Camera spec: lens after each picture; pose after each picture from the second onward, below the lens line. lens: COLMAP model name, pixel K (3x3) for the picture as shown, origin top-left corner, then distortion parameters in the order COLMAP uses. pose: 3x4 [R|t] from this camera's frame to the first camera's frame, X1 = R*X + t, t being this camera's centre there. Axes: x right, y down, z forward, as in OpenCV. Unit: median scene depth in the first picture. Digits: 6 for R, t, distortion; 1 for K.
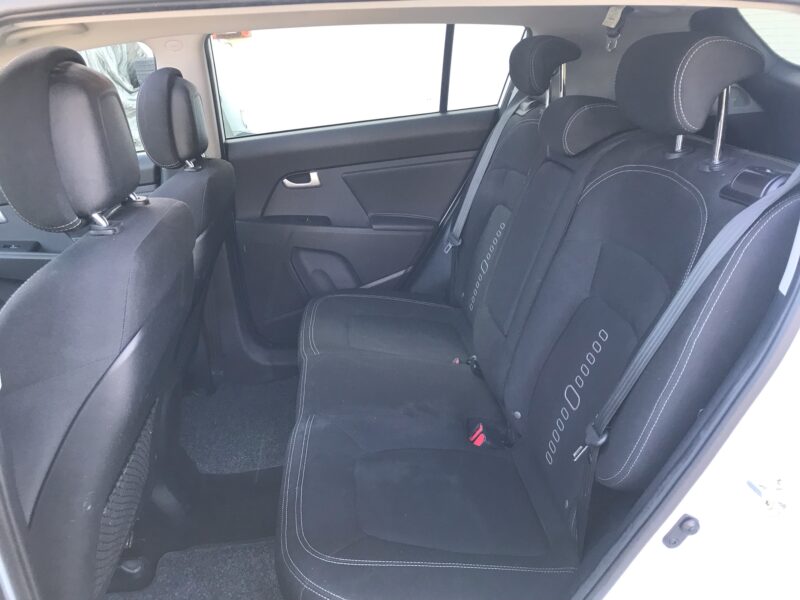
lens RADIAL K [[653.9, 0, 400.2], [0, 653.9, 298.3], [0, 0, 1]] dist [0.147695, -0.341443]
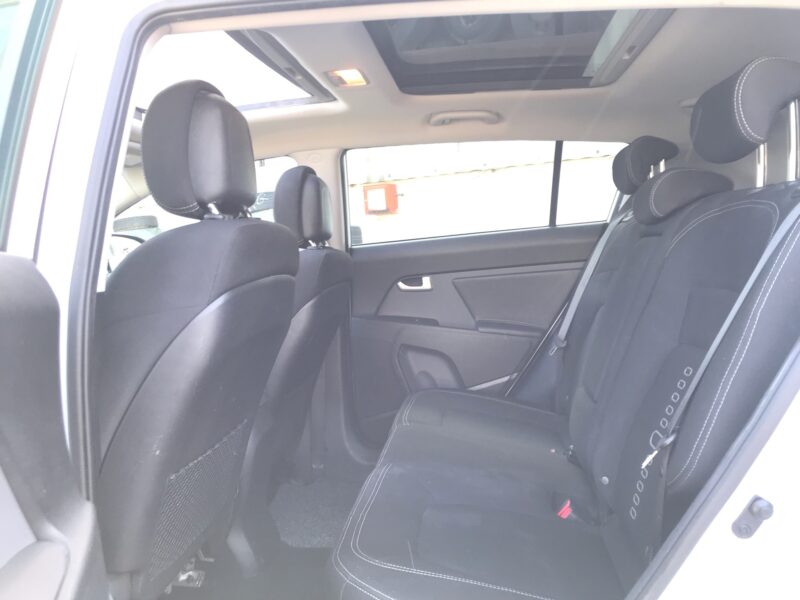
lens RADIAL K [[661.2, 0, 398.2], [0, 661.2, 301.8], [0, 0, 1]] dist [0.015026, 0.004558]
pose [[0.975248, 0.034664, -0.218380, 0.068885], [-0.096095, 0.955935, -0.277404, 0.171805], [0.199141, 0.291523, 0.935605, -0.000458]]
